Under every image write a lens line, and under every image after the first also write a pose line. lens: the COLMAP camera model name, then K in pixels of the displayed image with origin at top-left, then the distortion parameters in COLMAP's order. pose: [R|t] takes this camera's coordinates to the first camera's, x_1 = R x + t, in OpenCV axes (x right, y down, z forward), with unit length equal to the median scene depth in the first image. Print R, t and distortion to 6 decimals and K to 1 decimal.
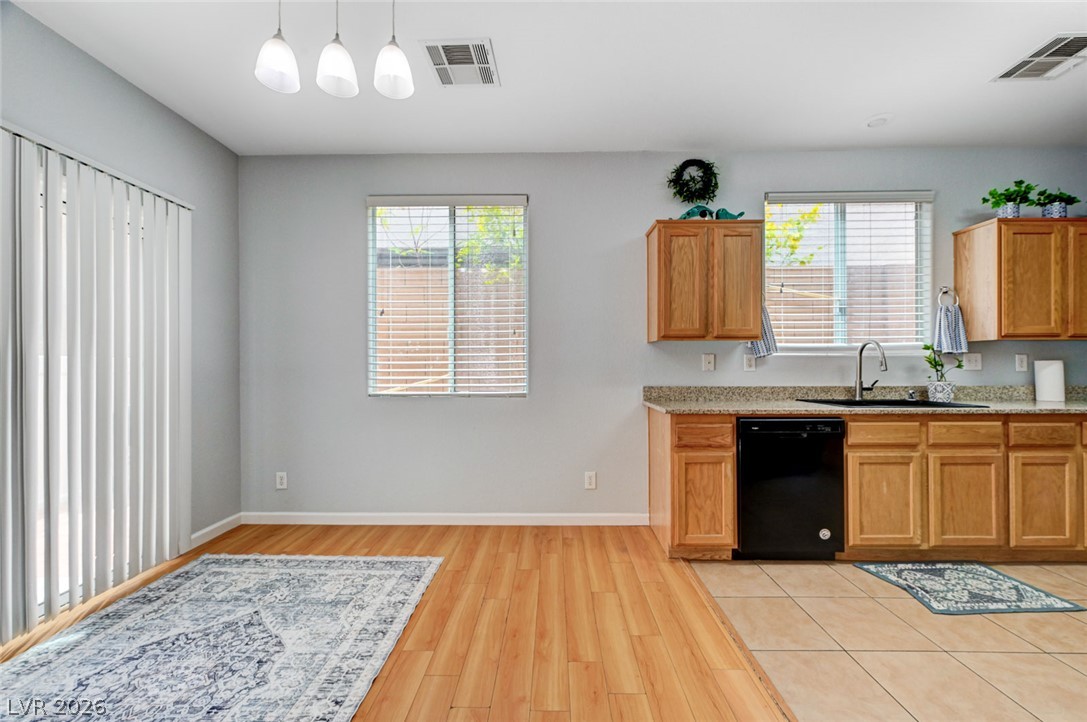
lens RADIAL K [[424.9, 0, 547.0], [0, 424.9, 364.7], [0, 0, 1]] dist [-0.001431, 0.000096]
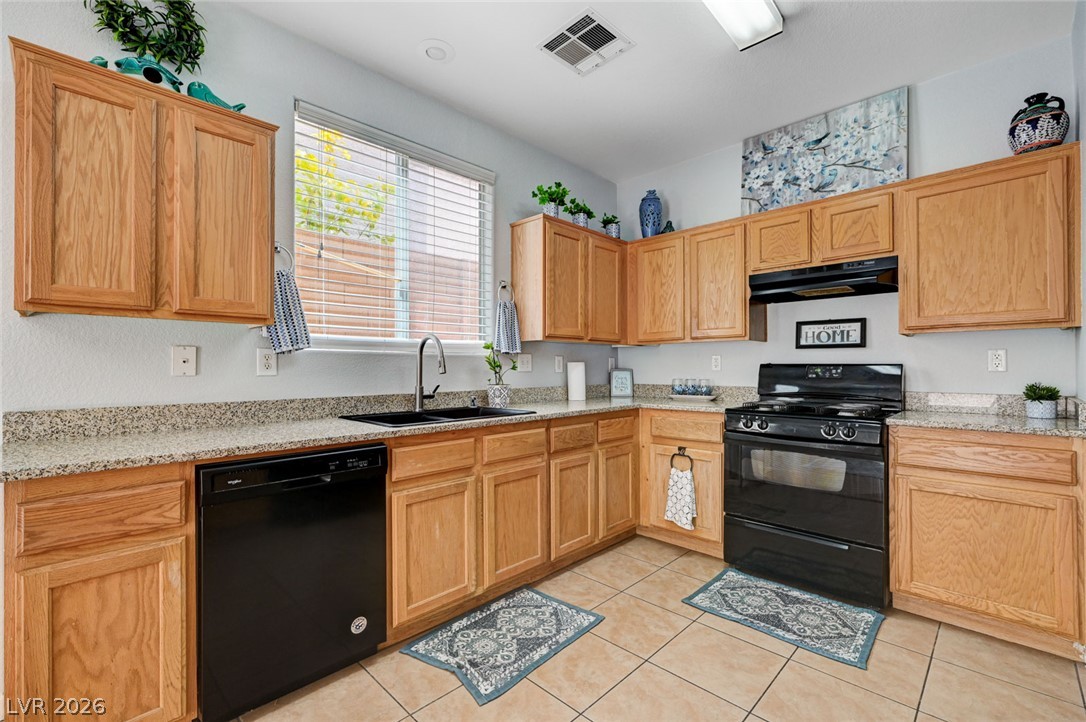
lens RADIAL K [[471.2, 0, 543.0], [0, 471.2, 361.0], [0, 0, 1]] dist [0.000407, 0.000035]
pose [[0.688284, 0.009614, 0.725378, 0.317572], [-0.002823, 0.999940, -0.010574, -0.000093], [-0.725436, 0.005230, 0.688270, 0.291920]]
